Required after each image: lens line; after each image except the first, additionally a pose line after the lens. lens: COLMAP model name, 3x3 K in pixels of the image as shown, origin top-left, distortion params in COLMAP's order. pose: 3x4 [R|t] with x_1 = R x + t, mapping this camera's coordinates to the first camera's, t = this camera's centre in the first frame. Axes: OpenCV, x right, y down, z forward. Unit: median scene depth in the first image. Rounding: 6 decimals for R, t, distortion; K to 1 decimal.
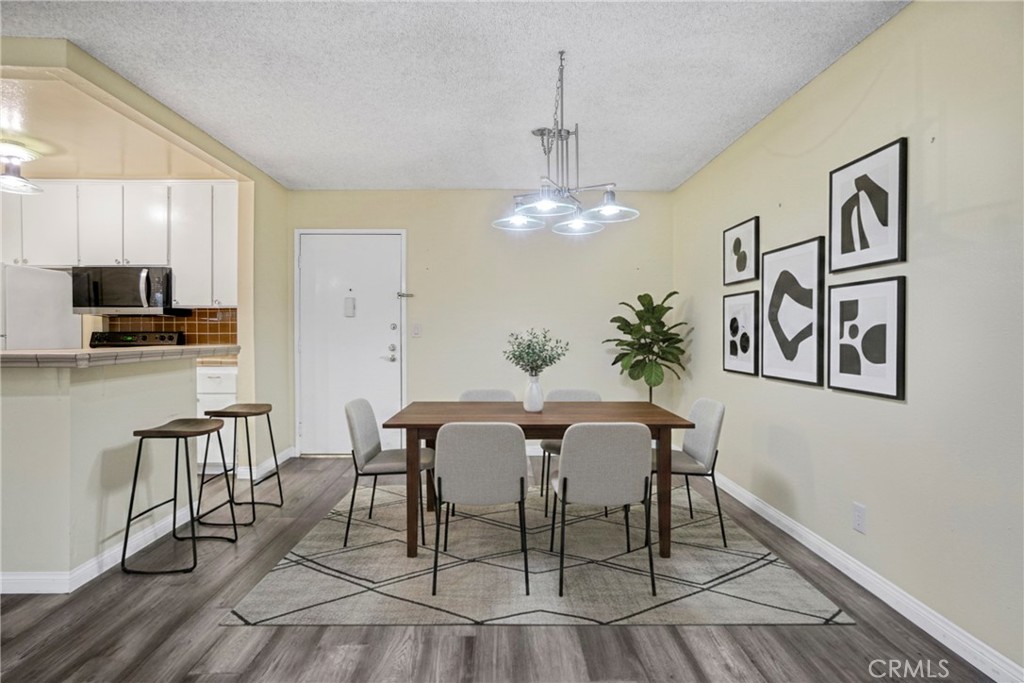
lens RADIAL K [[507.0, 0, 503.5], [0, 507.0, 336.4], [0, 0, 1]] dist [-0.052668, 0.025760]
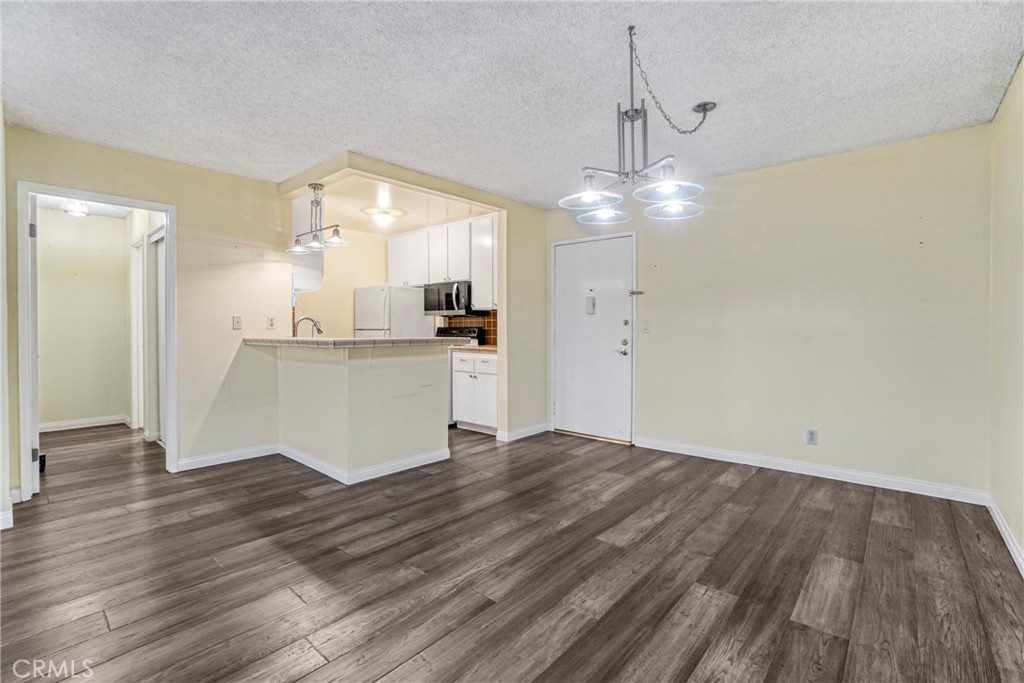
lens RADIAL K [[461.4, 0, 511.2], [0, 461.4, 333.7], [0, 0, 1]] dist [-0.066728, 0.023971]
pose [[0.737300, 0.009786, -0.675495, 0.419785], [-0.006155, 0.999951, 0.007769, -0.002804], [0.675538, -0.001571, 0.737324, 0.185356]]
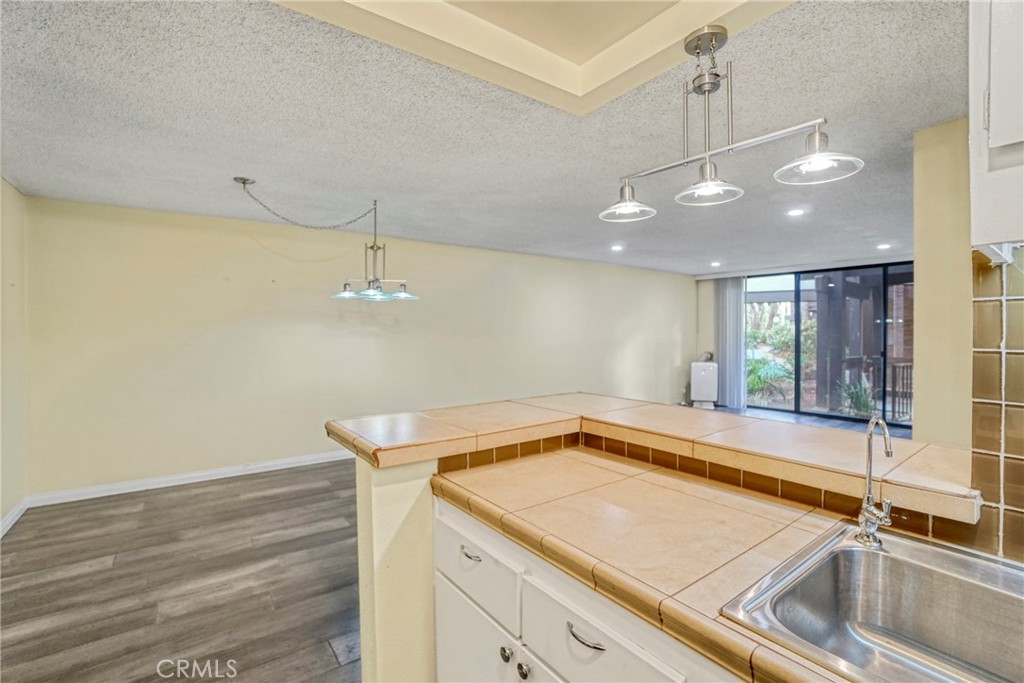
lens RADIAL K [[454.4, 0, 512.0], [0, 454.4, 330.9], [0, 0, 1]] dist [-0.065593, 0.022618]
pose [[-0.582090, -0.000168, 0.813124, -1.171905], [0.006788, 0.999964, 0.005066, -0.093868], [-0.813096, 0.008468, -0.582068, 1.238589]]
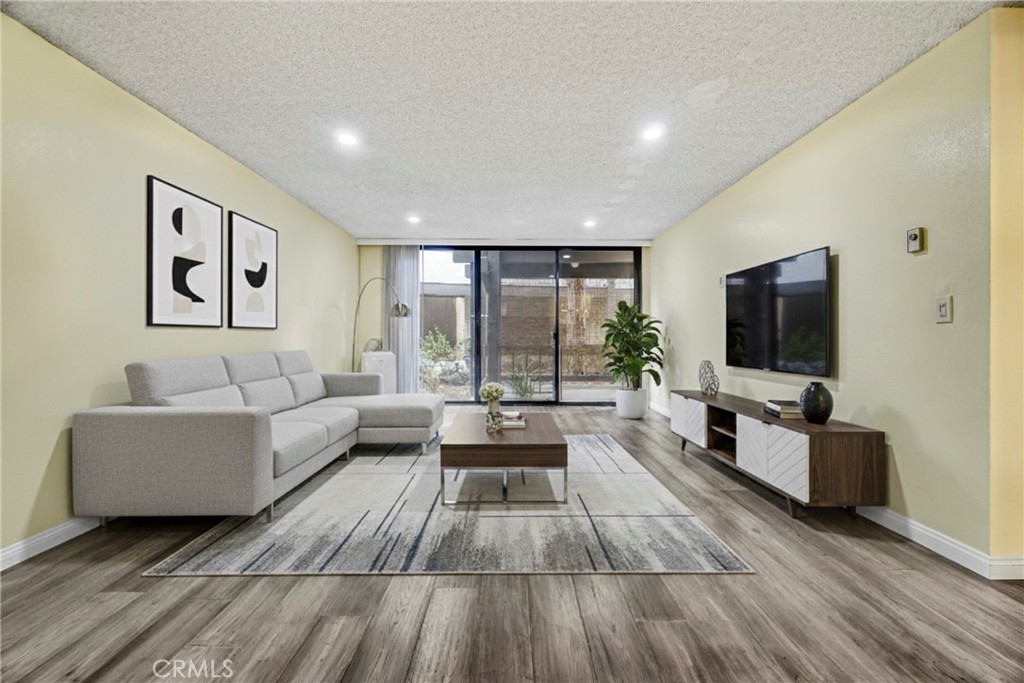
lens RADIAL K [[469.4, 0, 514.4], [0, 469.4, 335.5], [0, 0, 1]] dist [0.000783, -0.000732]
pose [[-0.999952, -0.004144, 0.008903, -0.217648], [-0.004077, 0.999964, 0.007456, 0.032579], [-0.008933, 0.007419, -0.999933, 0.860228]]
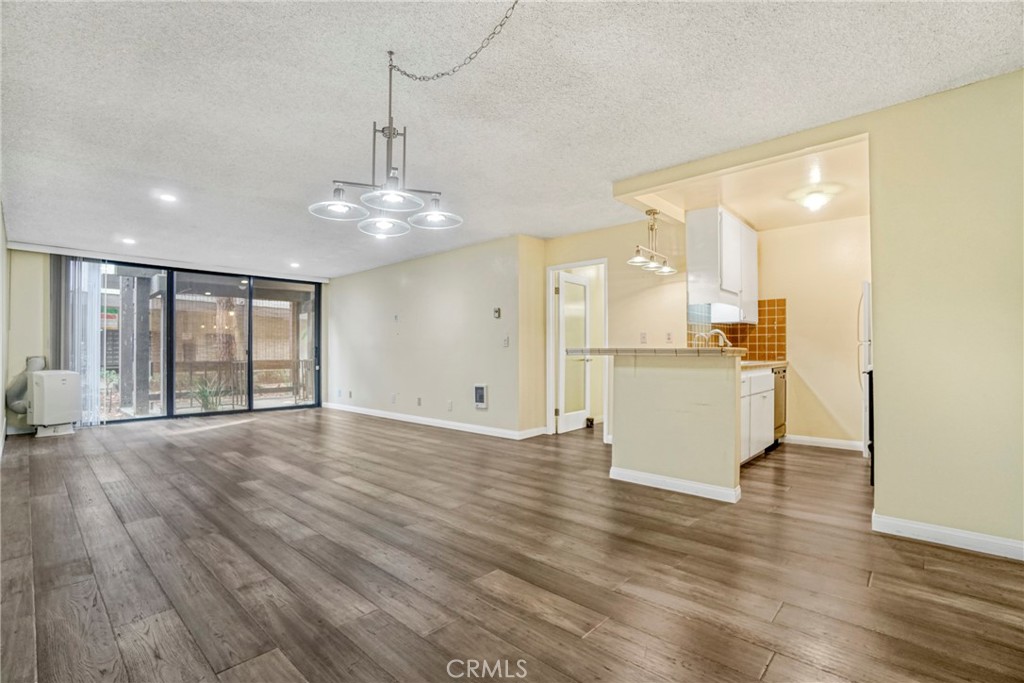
lens RADIAL K [[468.3, 0, 511.0], [0, 468.3, 351.1], [0, 0, 1]] dist [-0.065743, 0.026152]
pose [[-0.693849, -0.002308, -0.720117, 0.494323], [-0.005741, 0.999981, 0.002326, 0.027825], [0.720097, 0.005748, -0.693849, 1.470500]]
